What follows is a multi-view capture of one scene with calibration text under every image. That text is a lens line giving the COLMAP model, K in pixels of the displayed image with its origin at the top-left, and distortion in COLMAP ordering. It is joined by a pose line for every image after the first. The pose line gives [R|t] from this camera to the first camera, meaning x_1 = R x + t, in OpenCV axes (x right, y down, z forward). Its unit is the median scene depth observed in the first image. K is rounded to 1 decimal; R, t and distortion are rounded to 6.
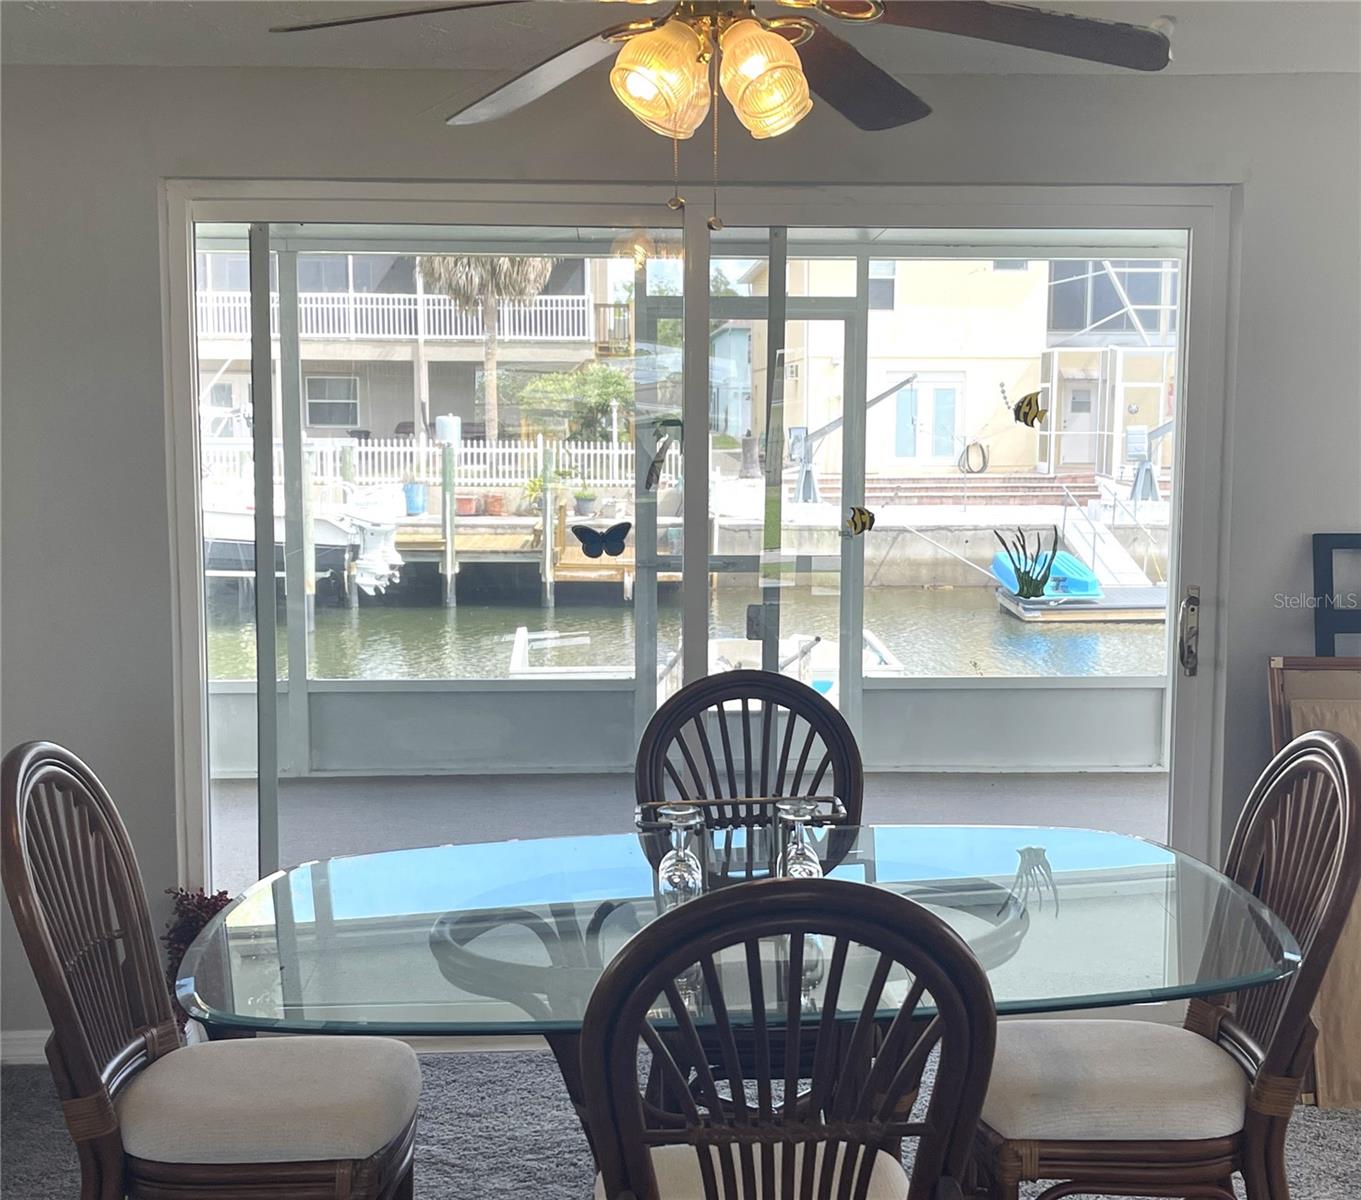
lens RADIAL K [[1999.9, 0, 684.3], [0, 1999.9, 604.5], [0, 0, 1]] dist [0.051514, 0.000000]
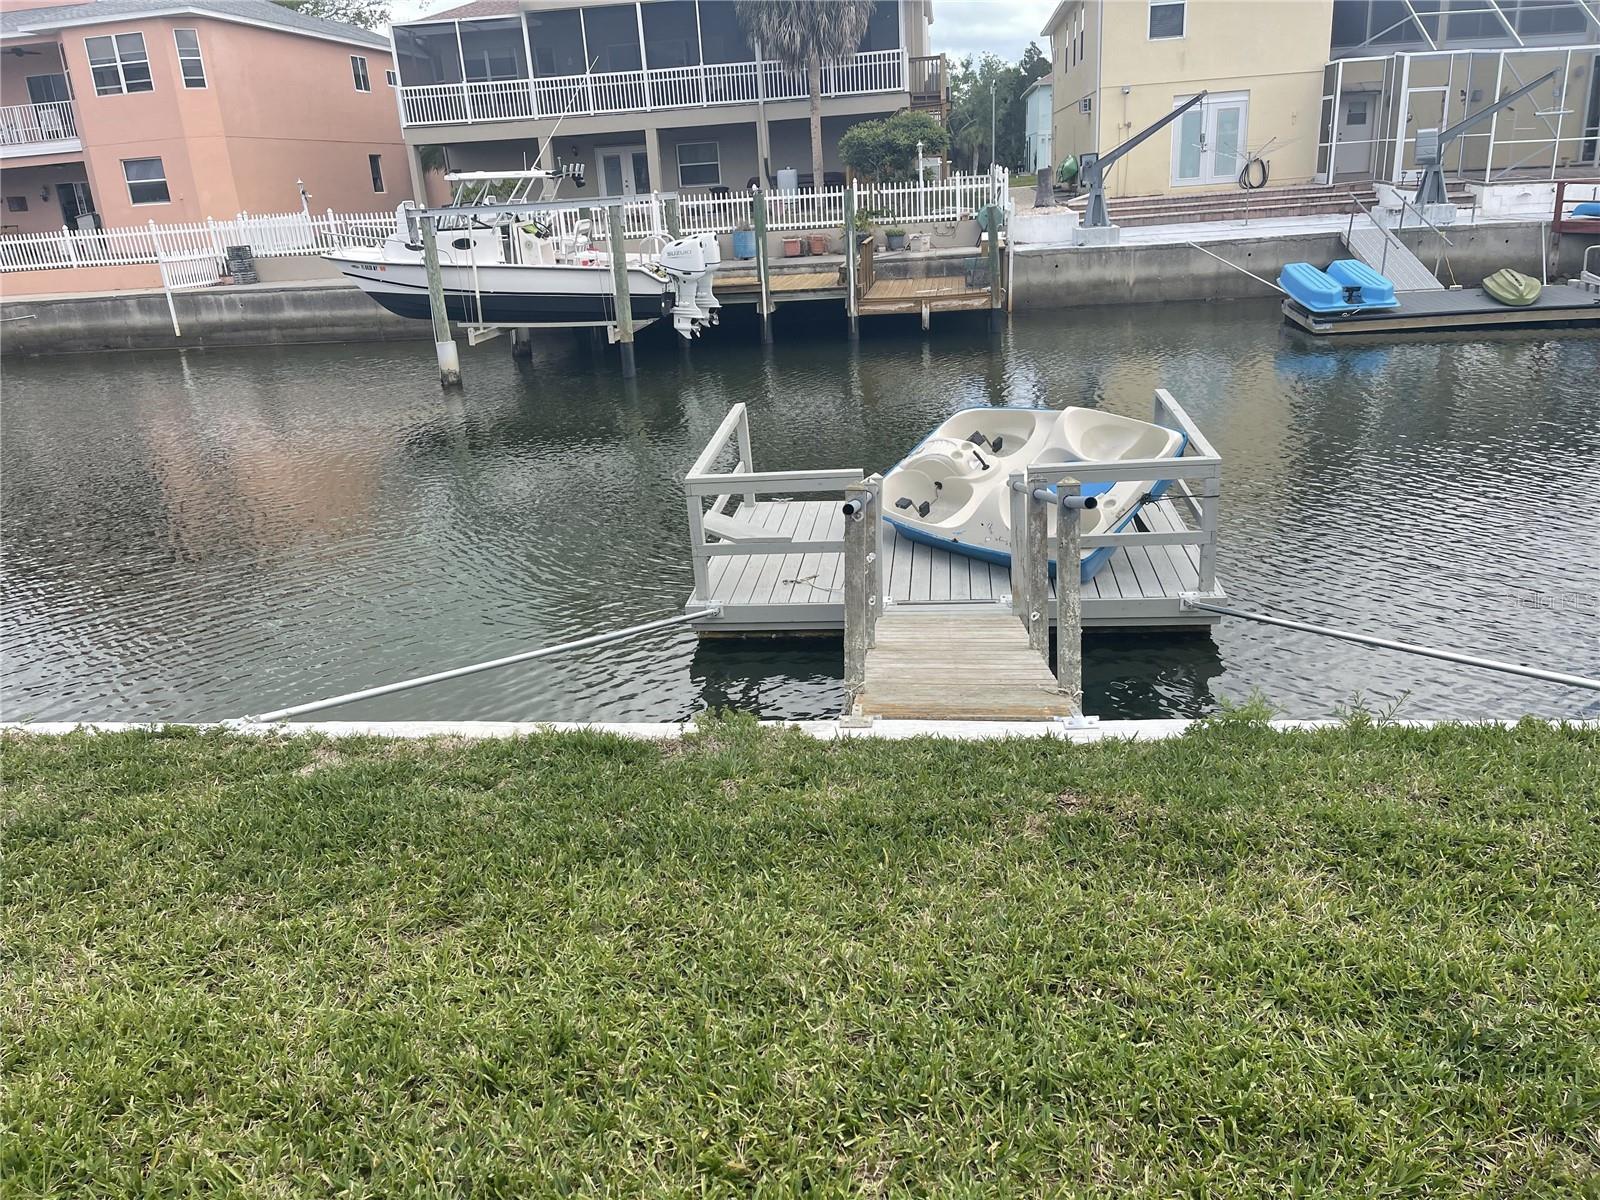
lens RADIAL K [[1201.1, 0, 788.8], [0, 1201.1, 600.5], [0, 0, 1]] dist [0.014669, -0.009180]
pose [[0.981580, -0.003061, -0.191027, 0.020973], [0.048797, 0.970725, 0.235186, -0.015027], [0.184715, -0.240175, 0.952993, 0.289376]]
